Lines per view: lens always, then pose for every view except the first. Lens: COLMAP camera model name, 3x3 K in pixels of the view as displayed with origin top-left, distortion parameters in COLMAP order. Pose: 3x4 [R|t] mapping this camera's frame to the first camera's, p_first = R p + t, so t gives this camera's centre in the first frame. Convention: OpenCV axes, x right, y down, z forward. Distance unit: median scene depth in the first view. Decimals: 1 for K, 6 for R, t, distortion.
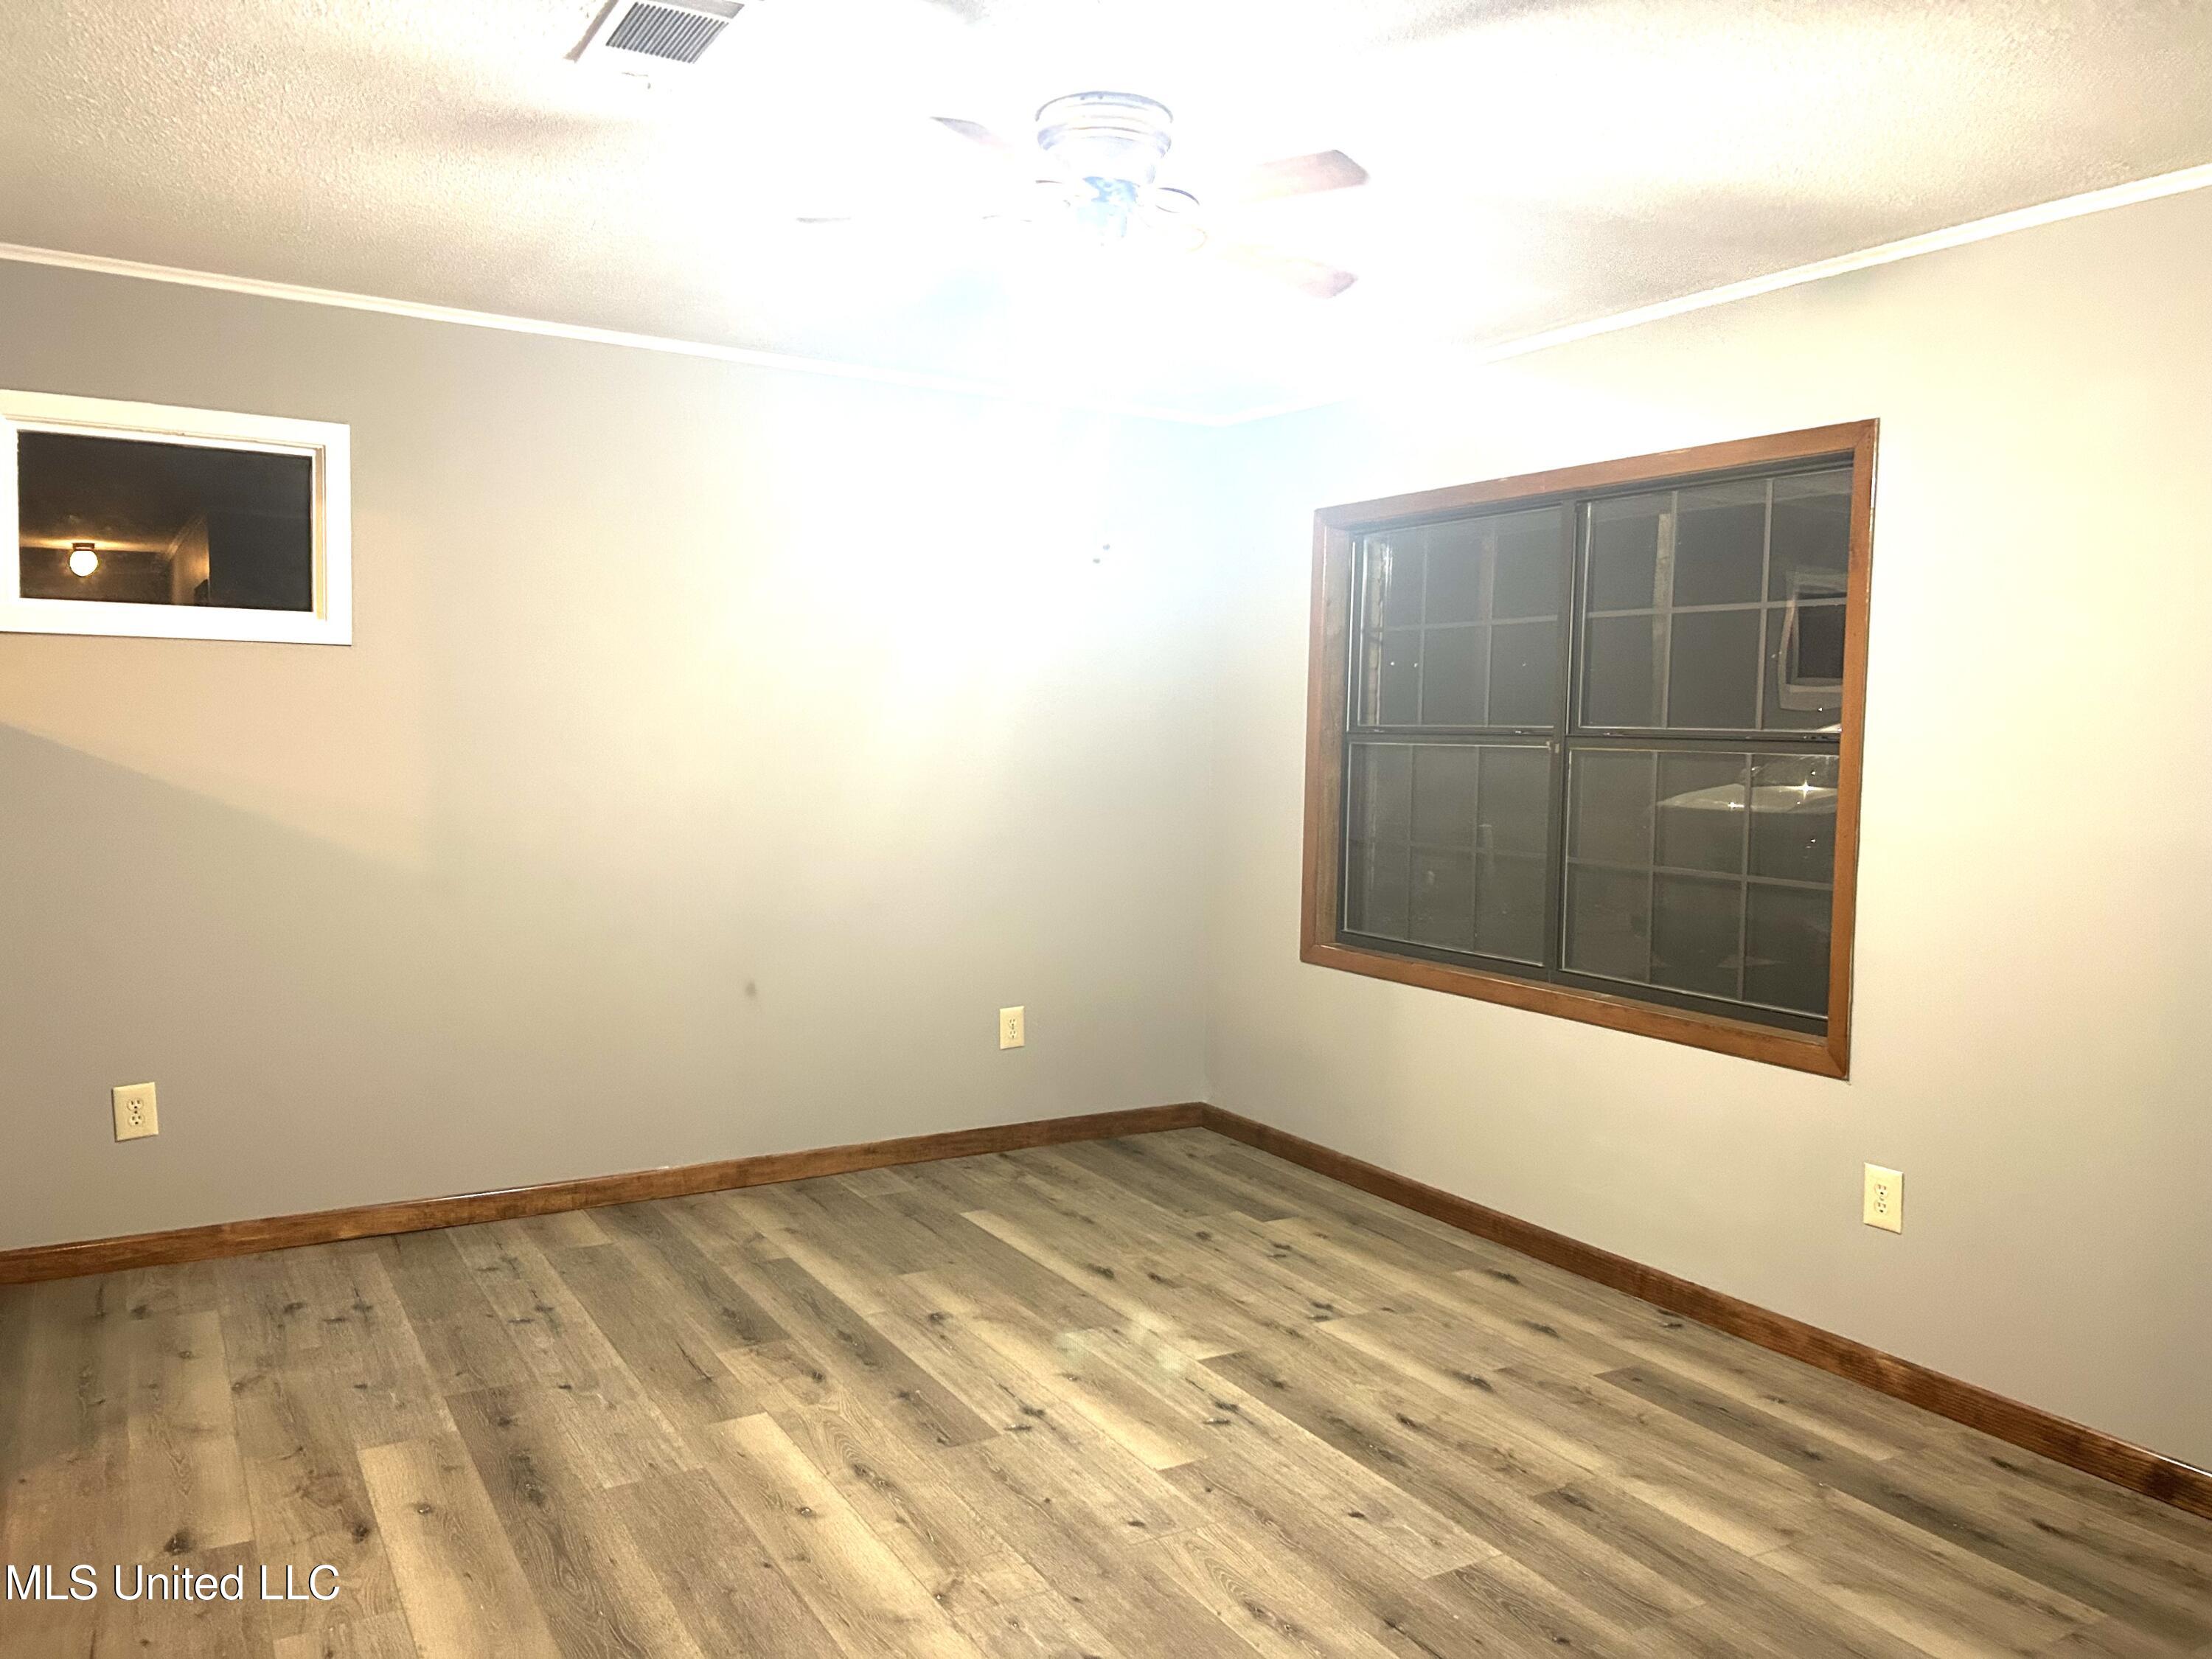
lens RADIAL K [[1669.2, 0, 1110.4], [0, 1669.2, 830.4], [0, 0, 1]] dist [0.026474, -0.001459]
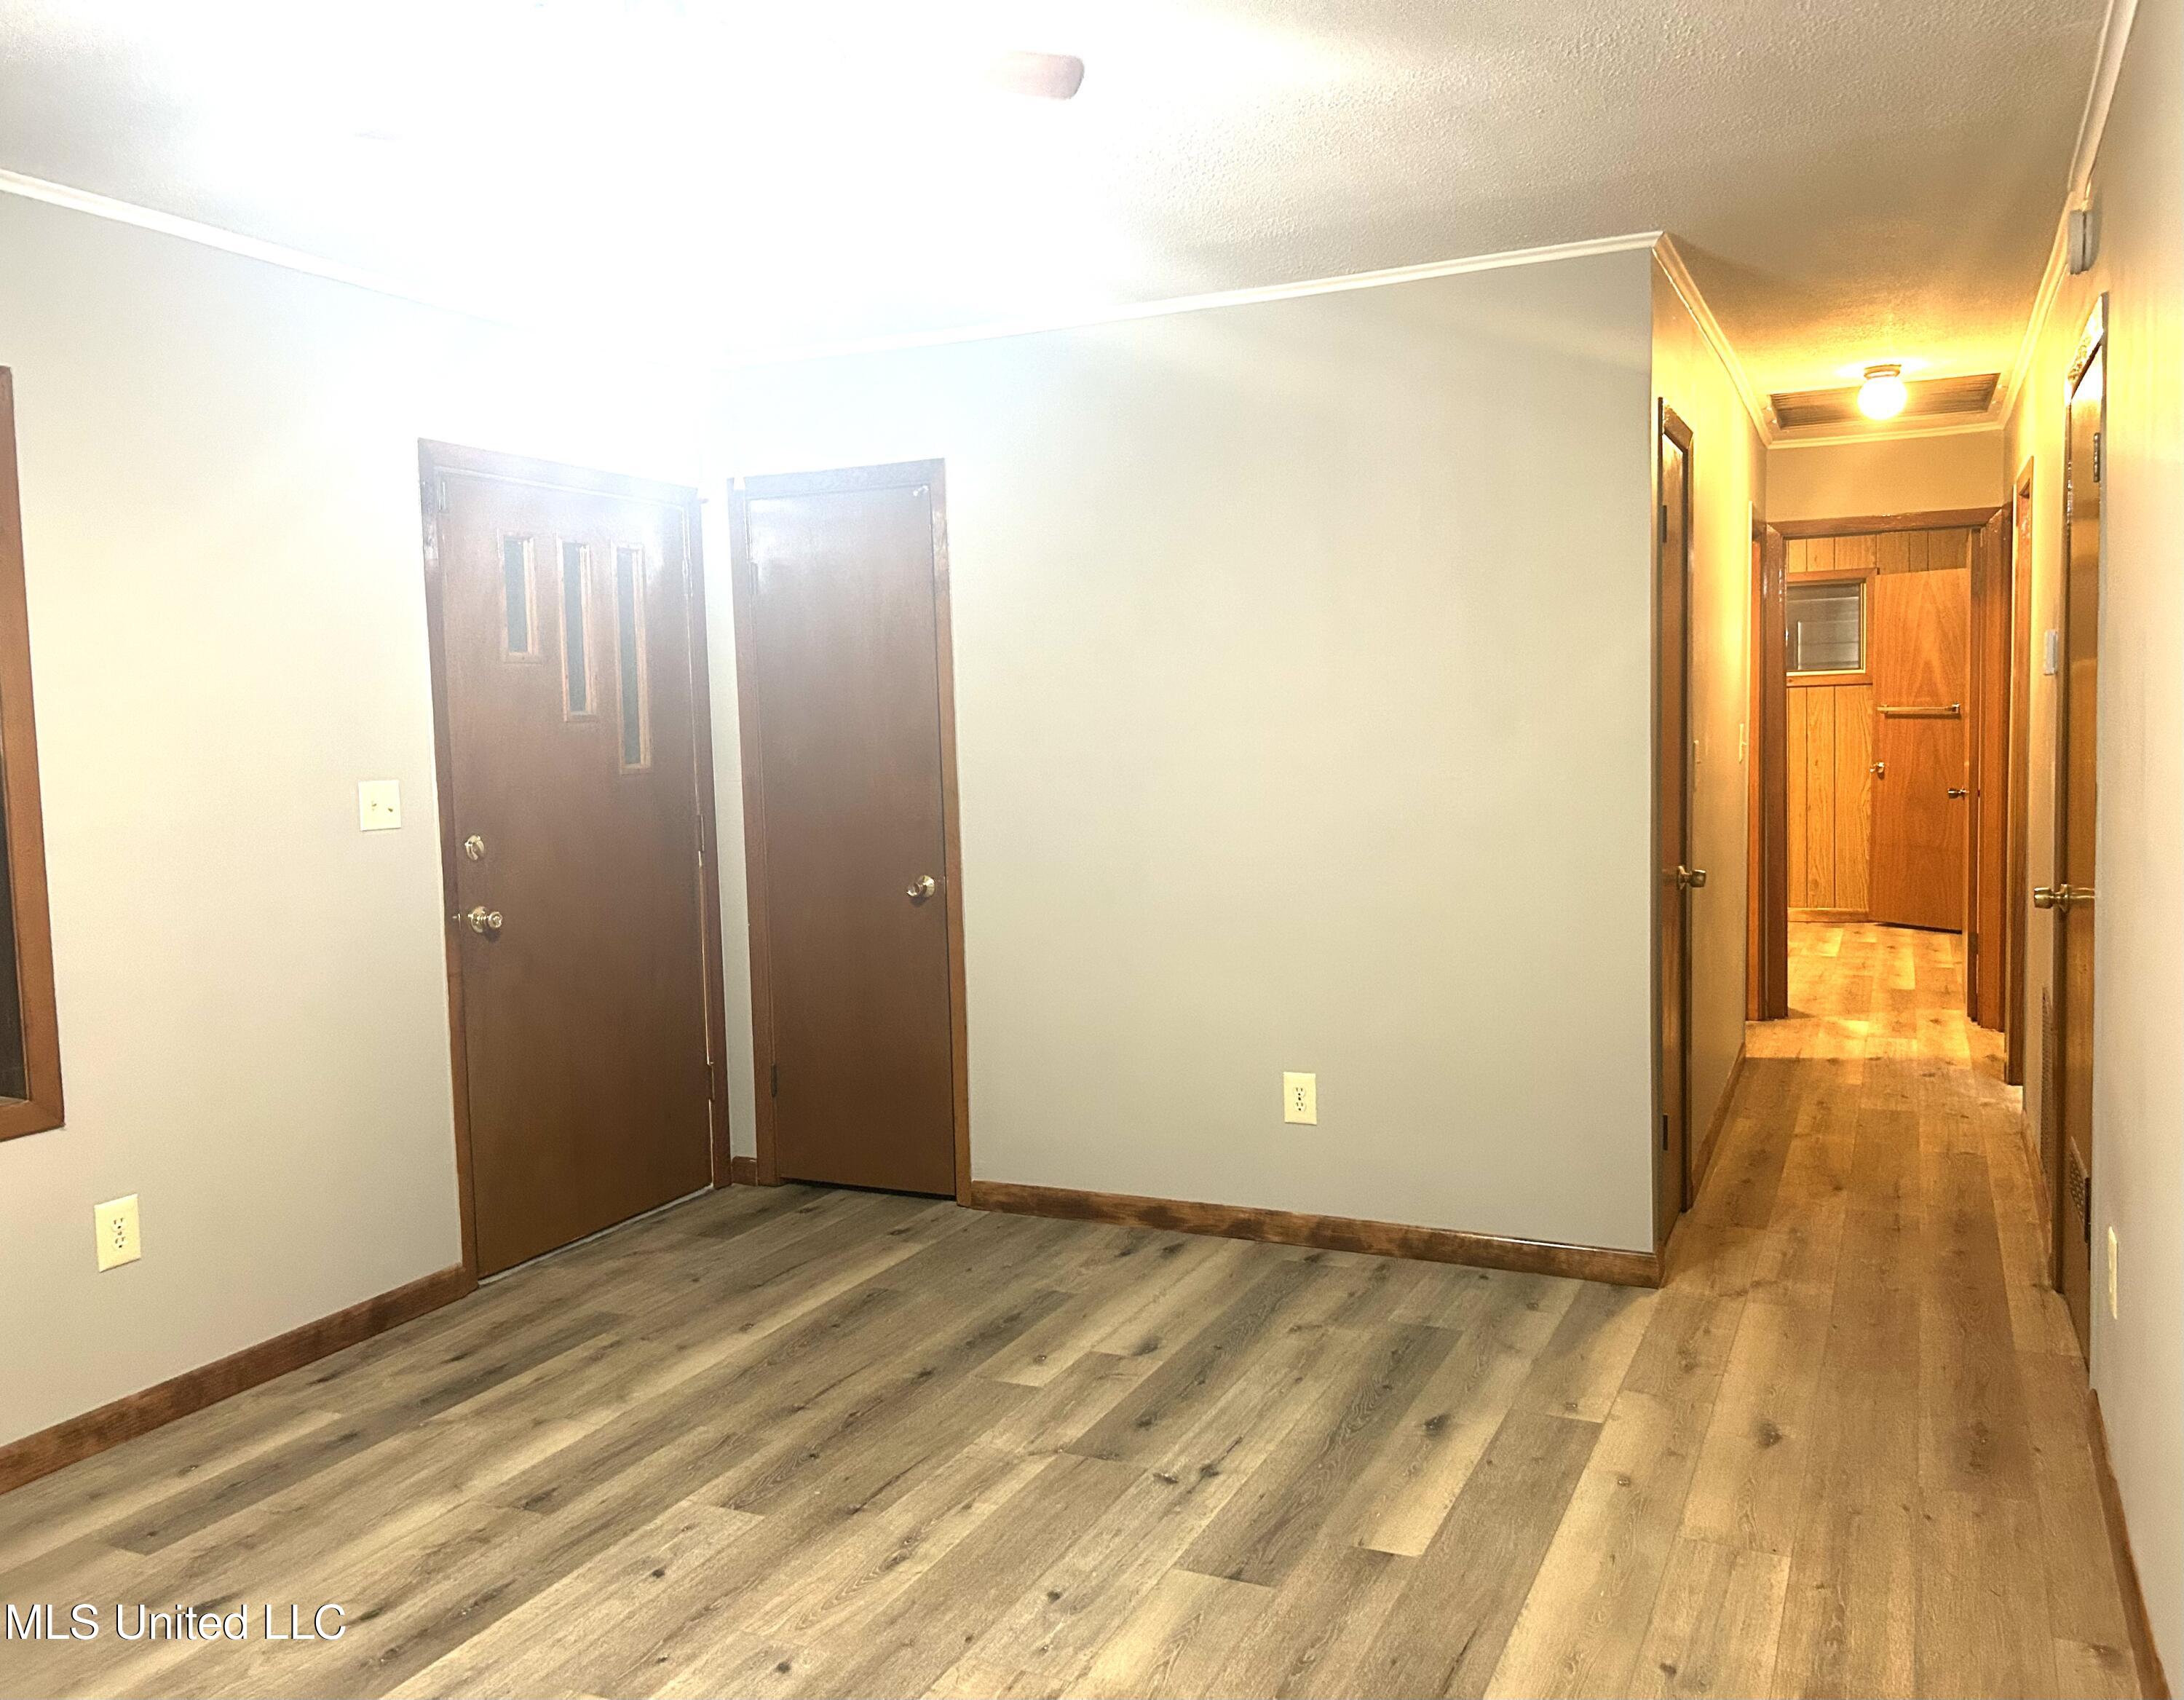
lens RADIAL K [[1838.4, 0, 1097.8], [0, 1838.4, 853.6], [0, 0, 1]] dist [0.002523, -0.000374]
pose [[-0.583149, -0.065720, 0.809702, -0.767372], [0.067842, 0.989301, 0.129157, -0.094786], [-0.809527, 0.130250, -0.572452, 1.299871]]
